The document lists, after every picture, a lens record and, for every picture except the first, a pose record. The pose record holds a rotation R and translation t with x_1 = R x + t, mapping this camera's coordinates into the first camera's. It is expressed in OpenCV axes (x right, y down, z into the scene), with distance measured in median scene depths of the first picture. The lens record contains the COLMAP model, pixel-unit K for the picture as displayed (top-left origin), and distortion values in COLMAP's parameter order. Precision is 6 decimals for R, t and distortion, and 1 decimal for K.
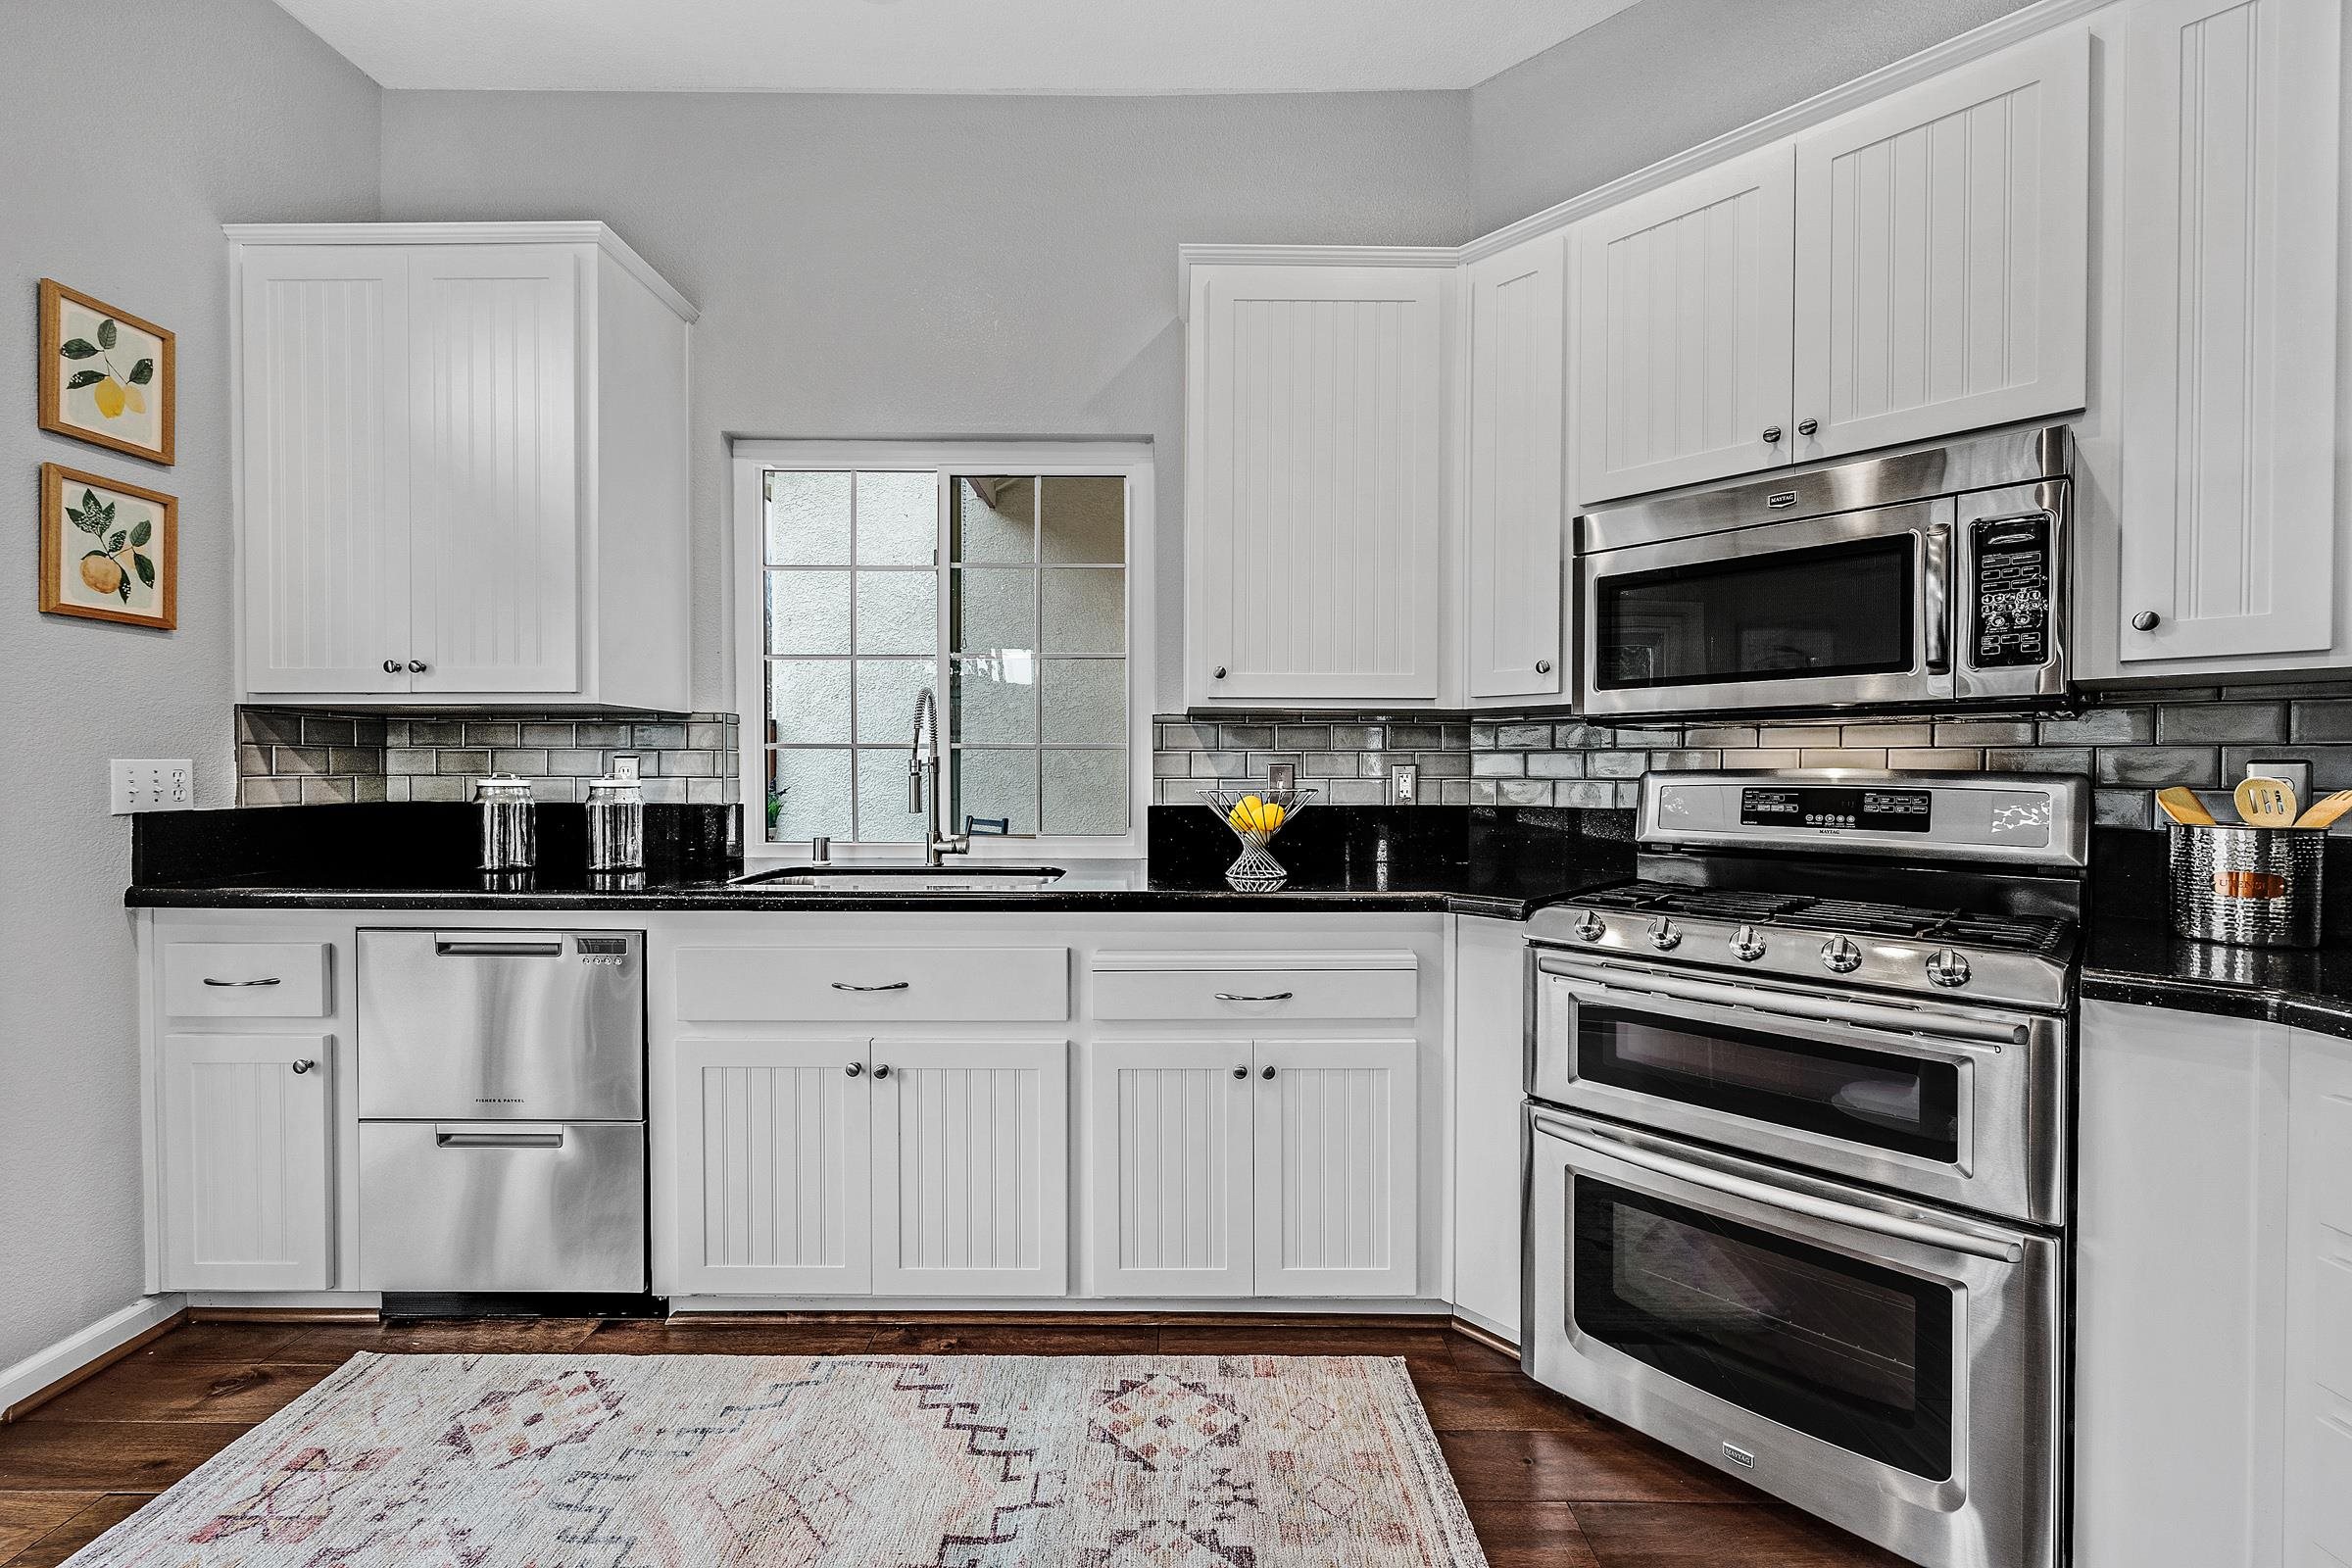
lens RADIAL K [[943.8, 0, 1176.0], [0, 943.8, 784.0], [0, 0, 1]] dist [-0.004034, -0.000084]
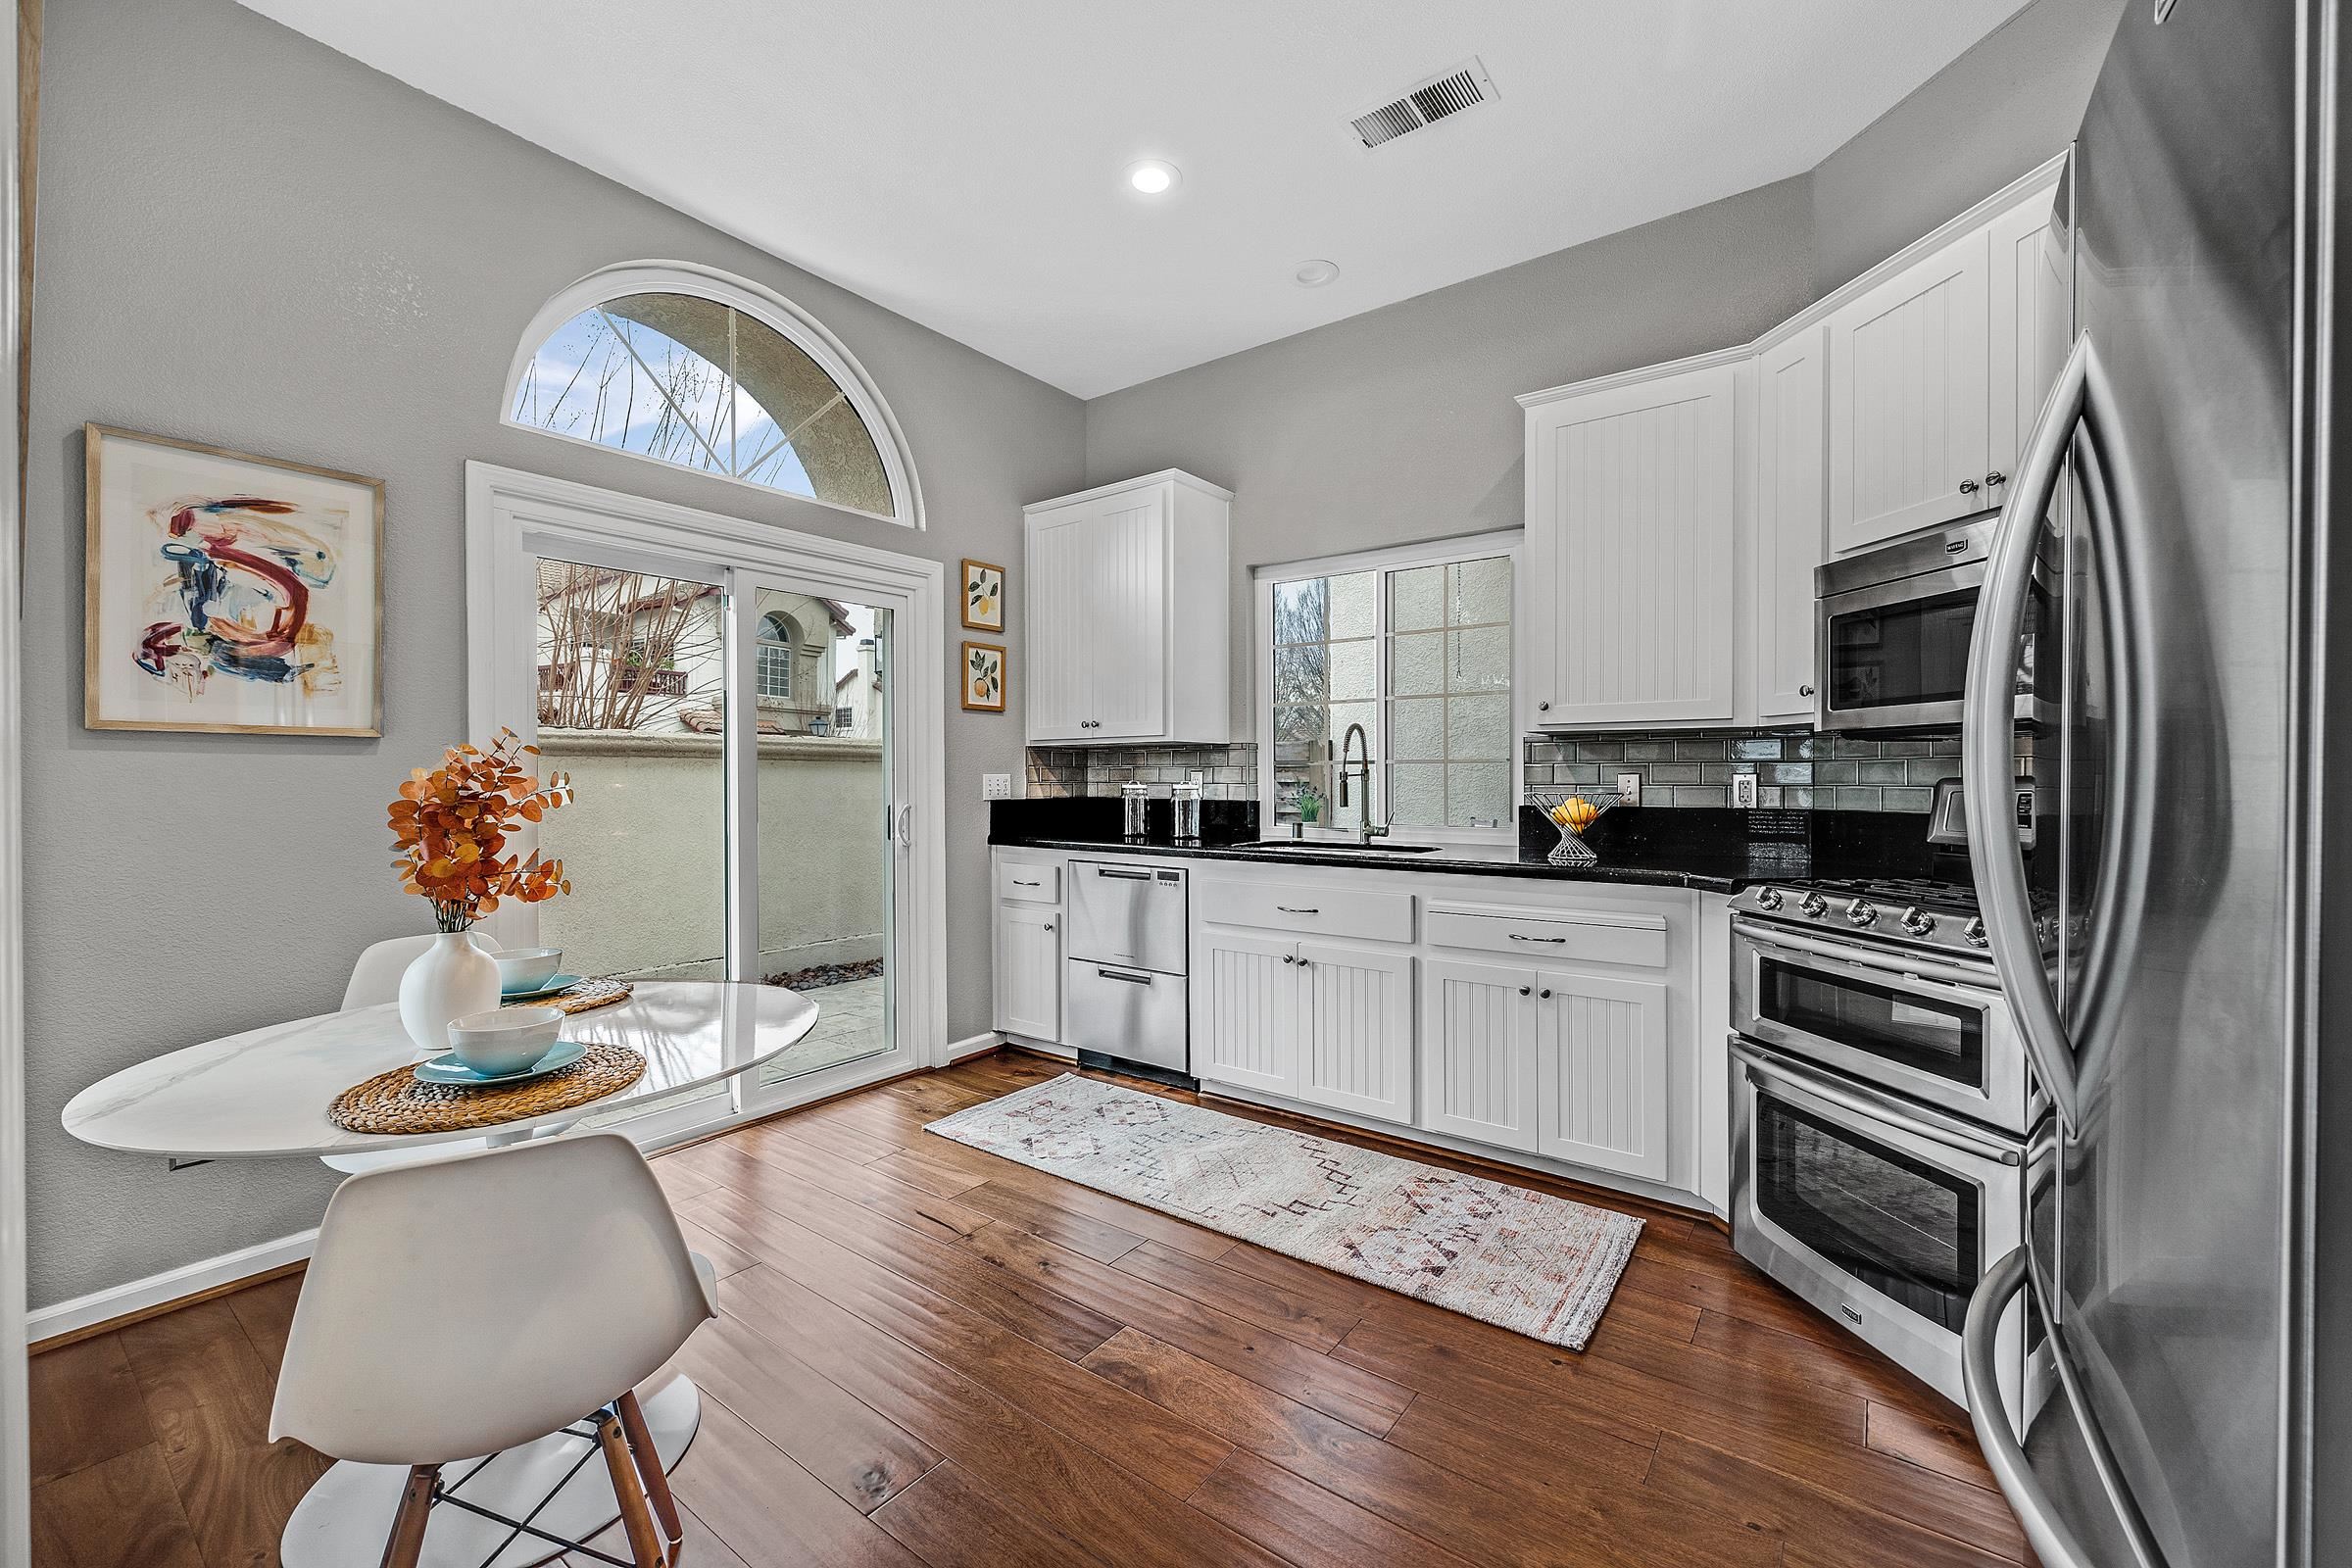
lens RADIAL K [[943.8, 0, 1176.0], [0, 943.8, 784.0], [0, 0, 1]] dist [-0.004034, -0.000084]
pose [[0.802359, 0.000116, -0.596841, 0.484178], [-0.004142, 0.999977, -0.005374, 0.003391], [0.596827, 0.006784, 0.802341, -0.448018]]
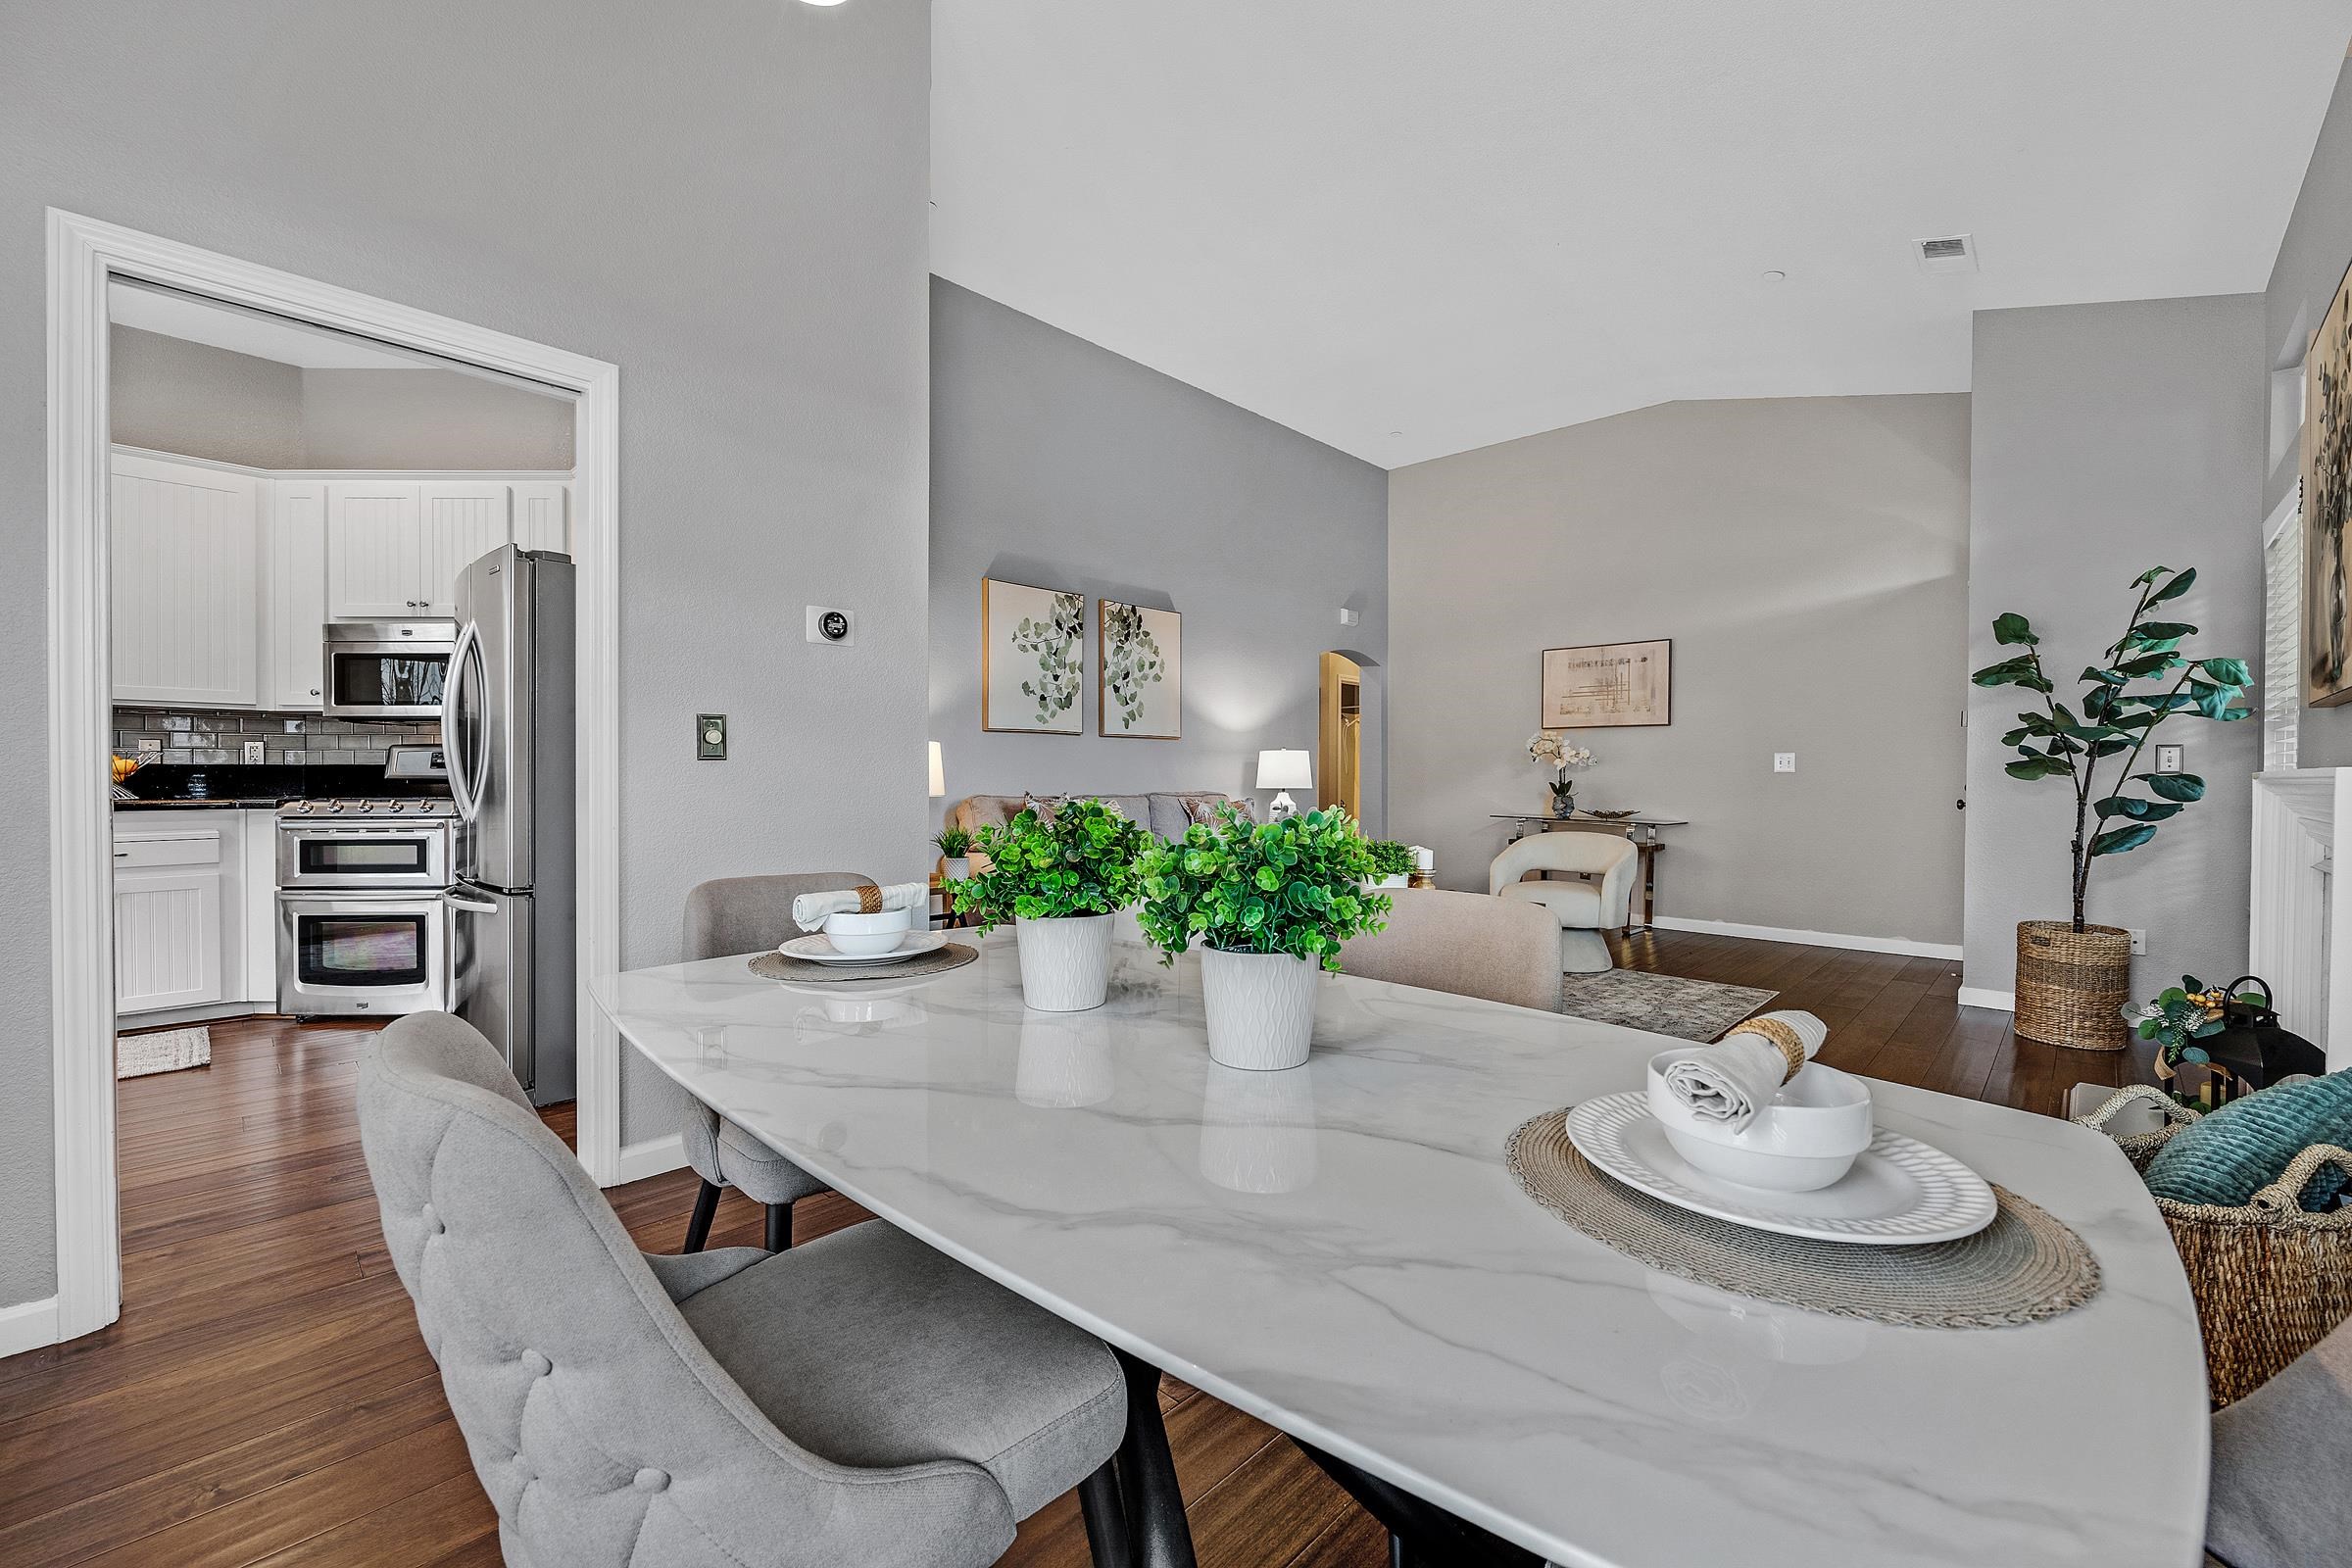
lens RADIAL K [[943.8, 0, 1176.0], [0, 943.8, 784.0], [0, 0, 1]] dist [-0.004034, -0.000084]
pose [[0.695061, -0.007641, 0.718910, 0.228715], [0.009244, 0.999956, 0.001691, 0.093821], [-0.718891, 0.005471, 0.695101, -1.883750]]
